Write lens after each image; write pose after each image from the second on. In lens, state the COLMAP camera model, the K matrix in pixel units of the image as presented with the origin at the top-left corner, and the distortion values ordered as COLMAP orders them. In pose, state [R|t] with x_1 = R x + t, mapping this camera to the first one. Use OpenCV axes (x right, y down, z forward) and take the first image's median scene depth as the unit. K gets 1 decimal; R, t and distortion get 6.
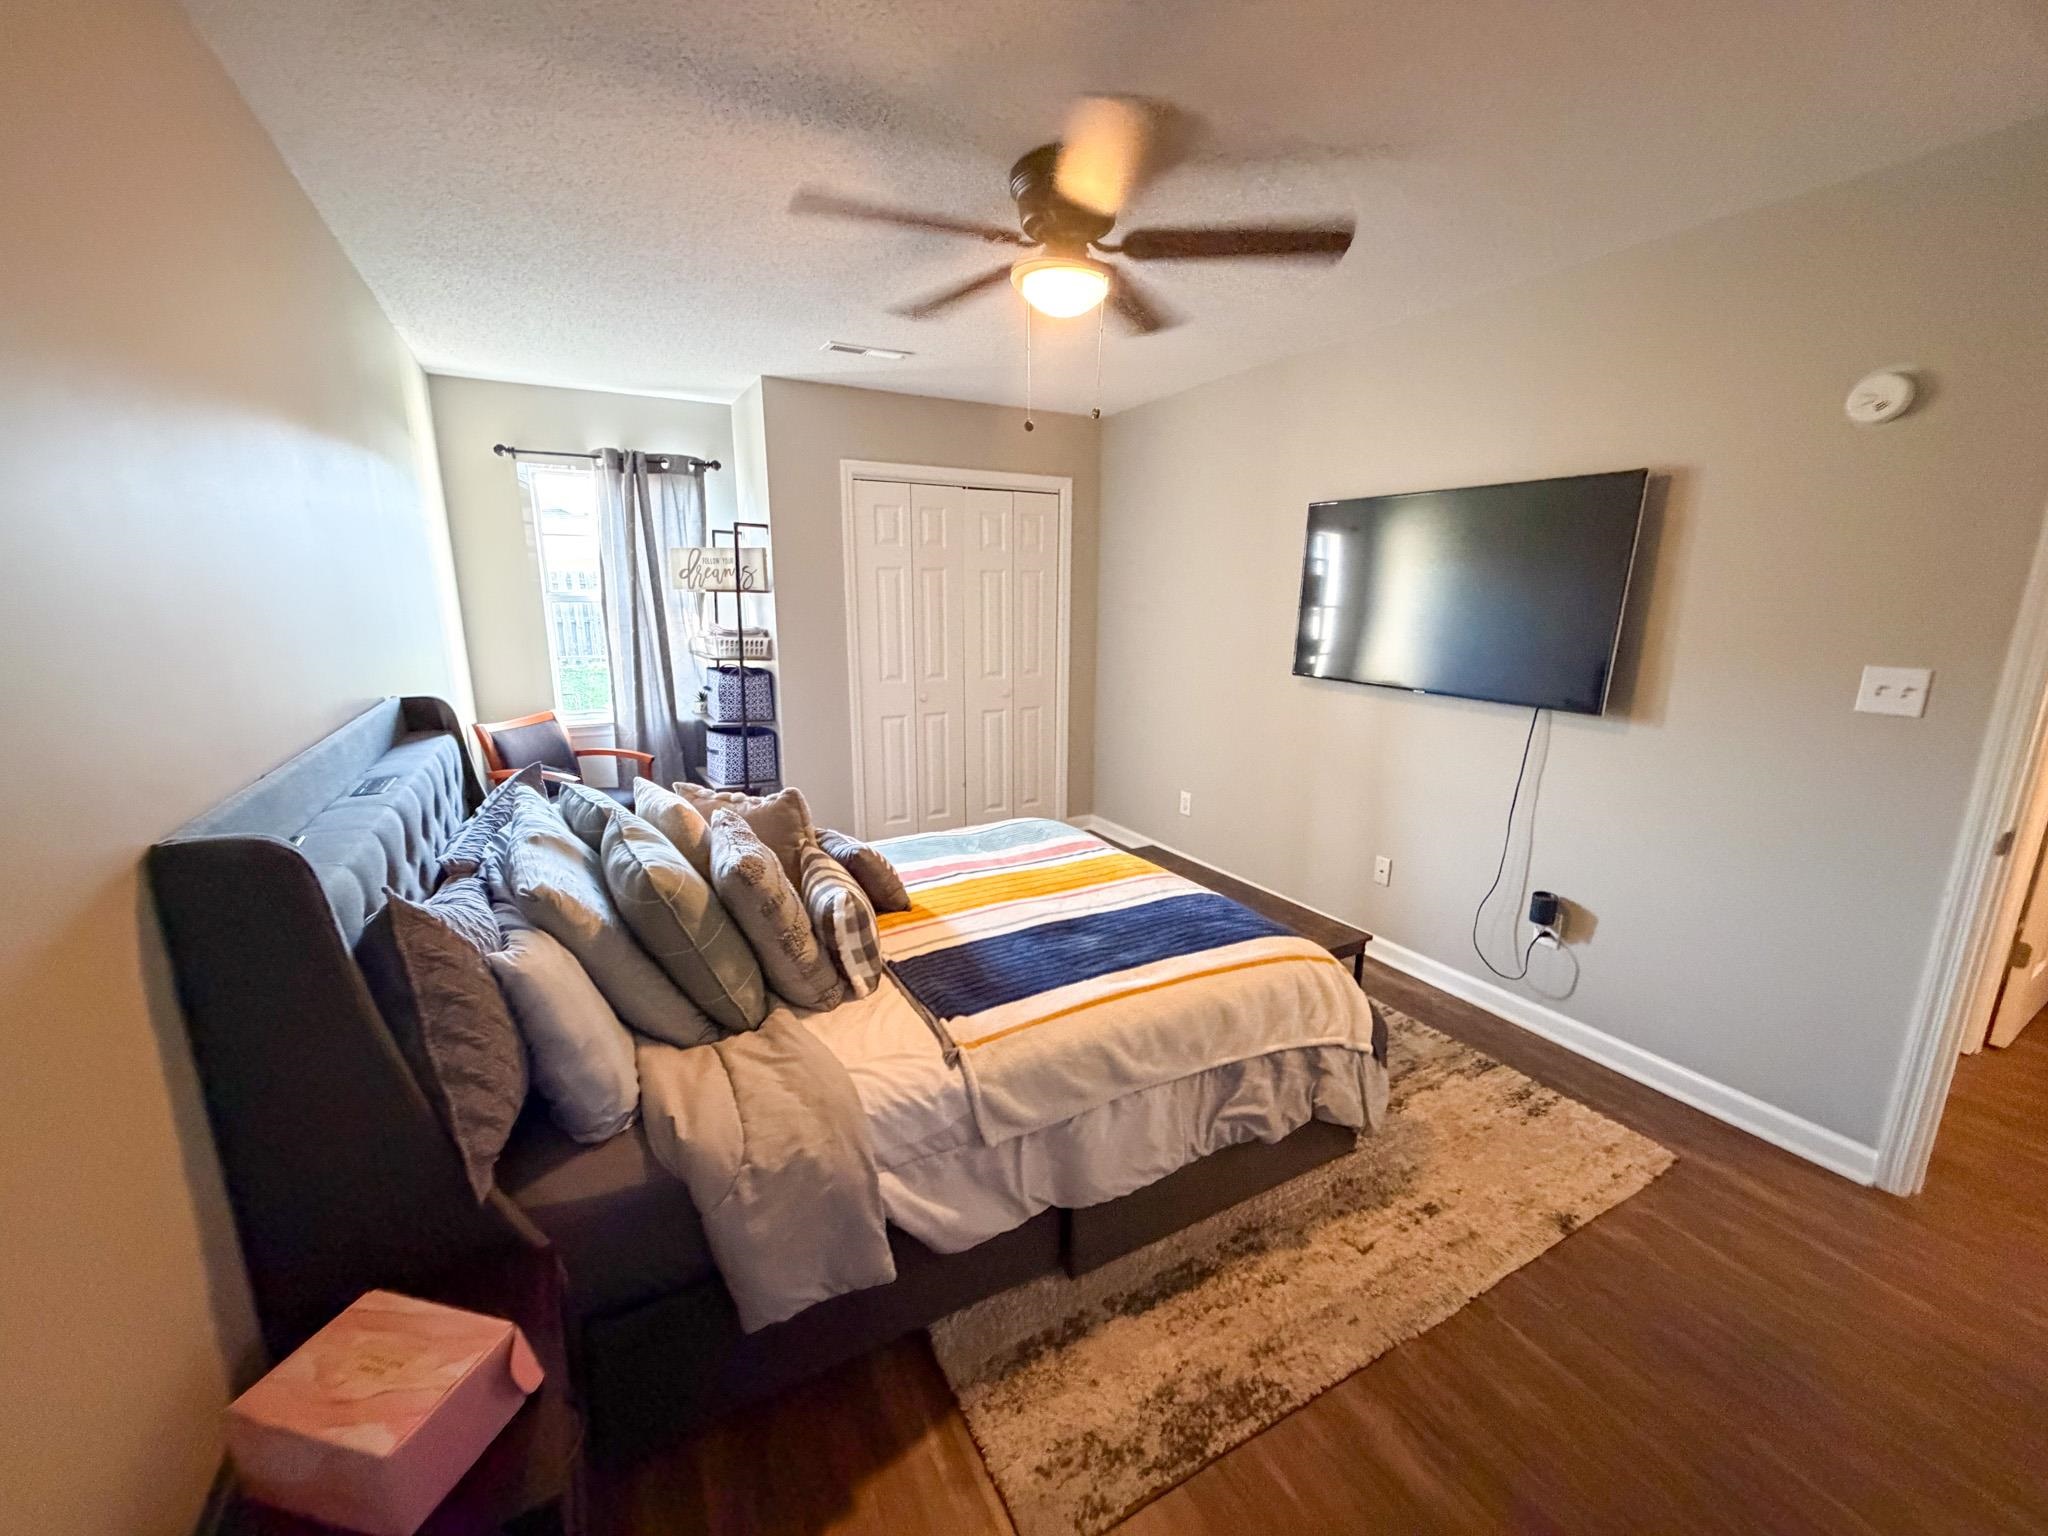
lens RADIAL K [[808.8, 0, 1019.1], [0, 808.8, 771.1], [0, 0, 1]] dist [-0.000398, -0.000009]
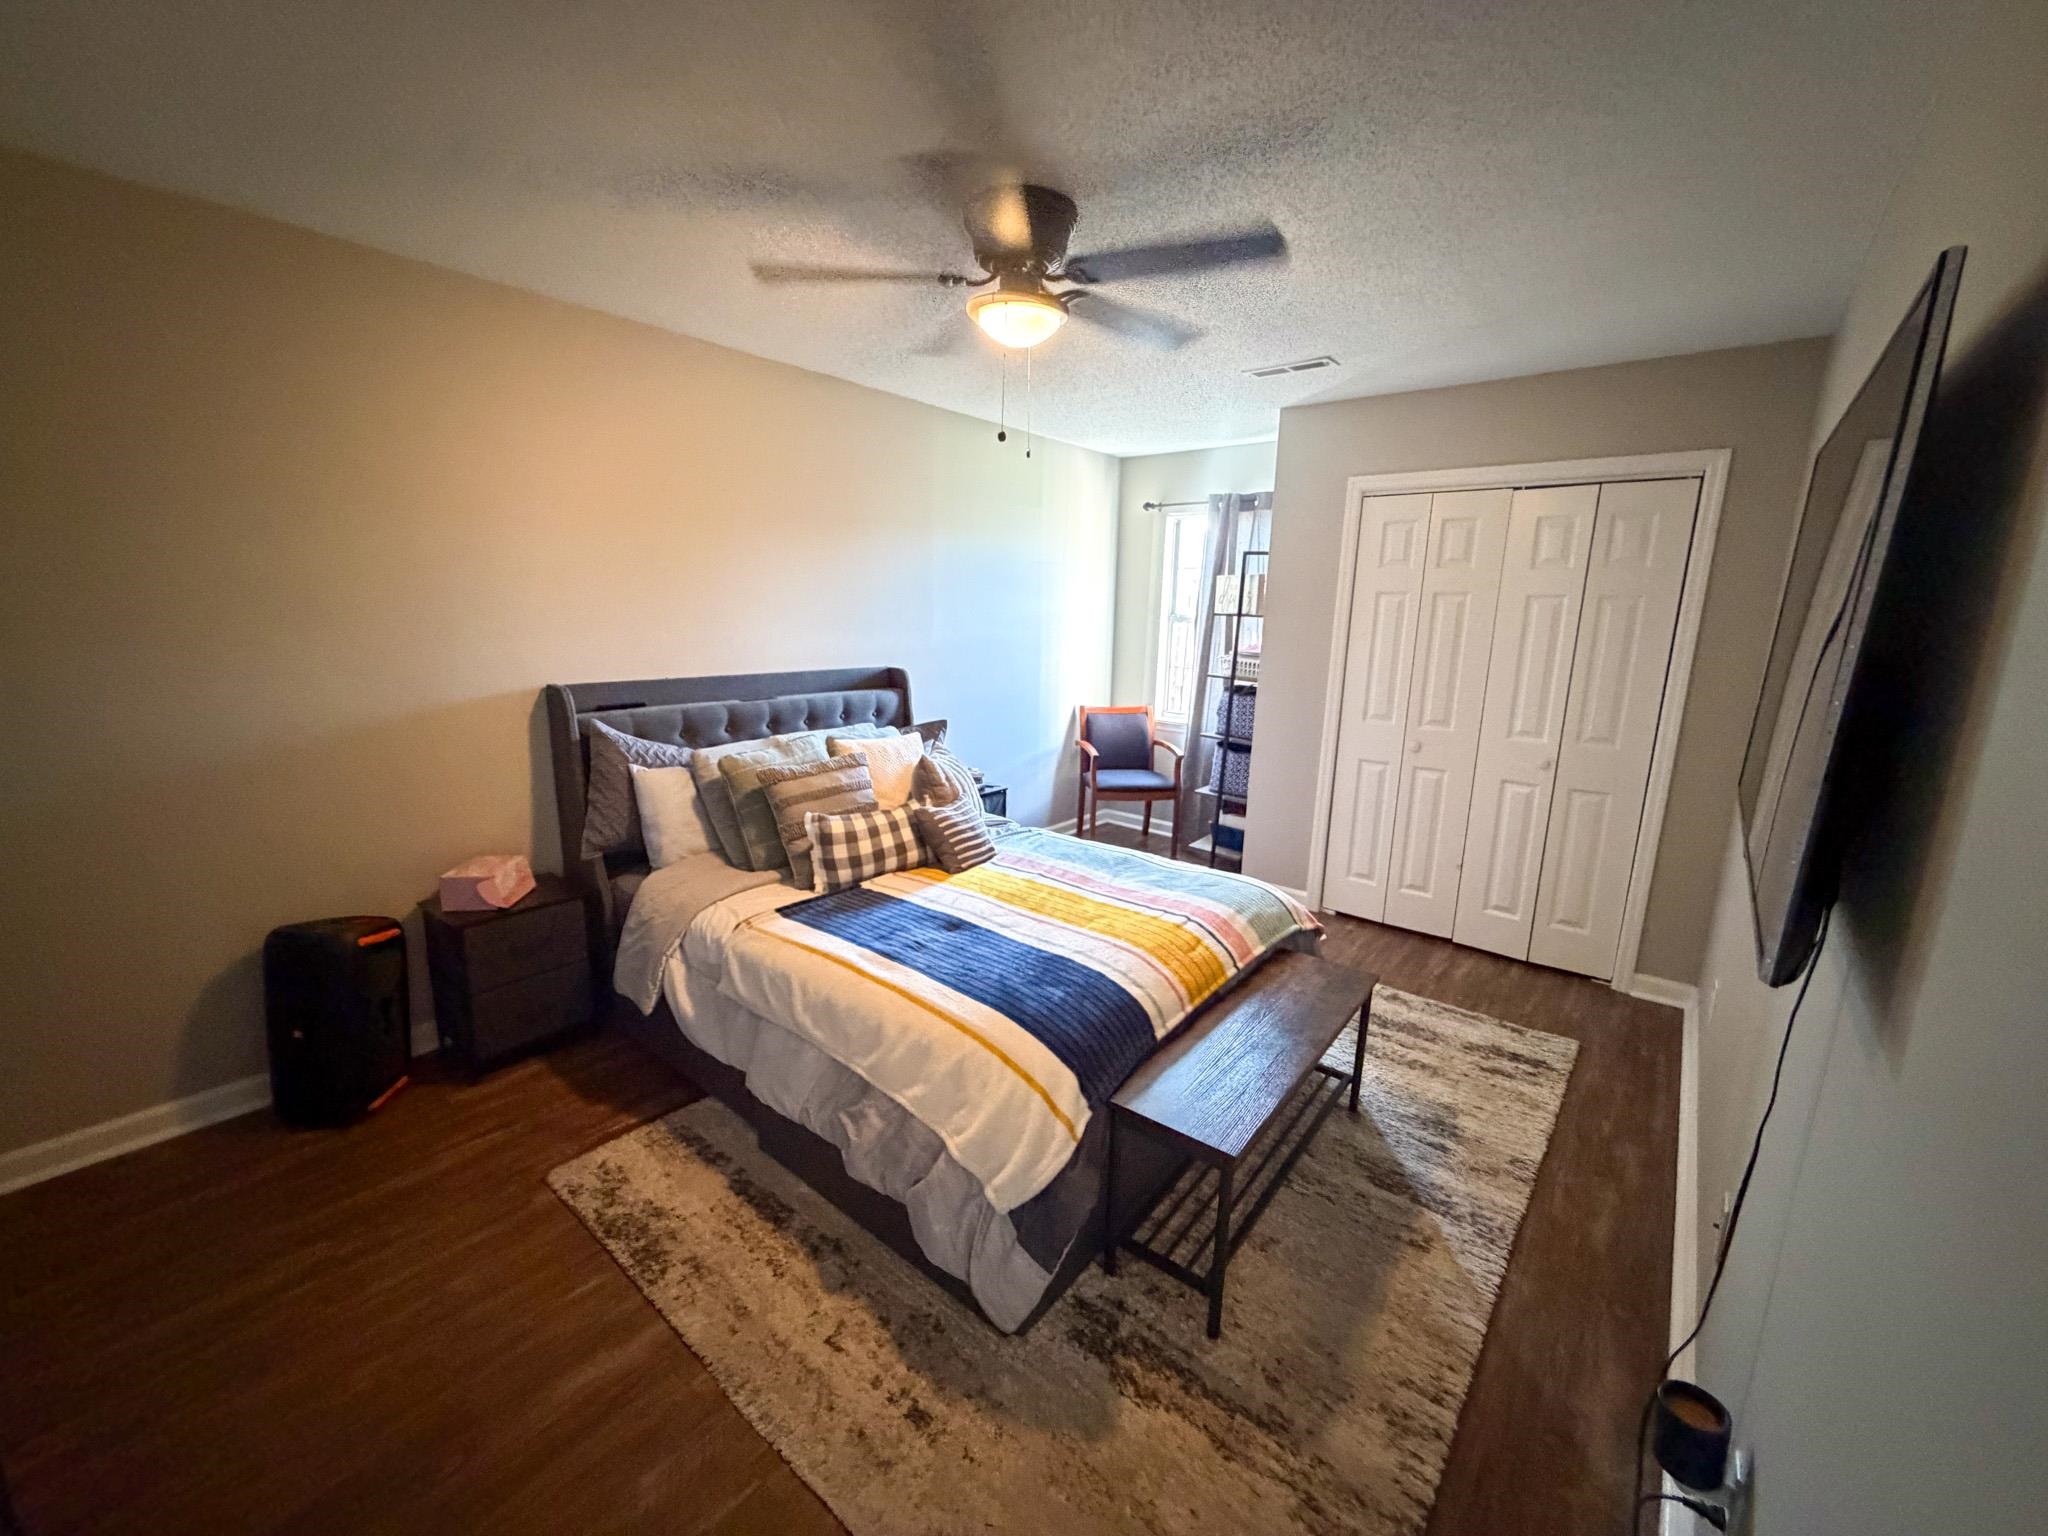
lens RADIAL K [[808.8, 0, 1019.1], [0, 808.8, 771.1], [0, 0, 1]] dist [-0.000398, -0.000009]
pose [[0.376963, 0.190876, -0.906347, 1.306433], [-0.224232, 0.968234, 0.110647, -0.178219], [0.898676, 0.161522, 0.407789, 0.788684]]
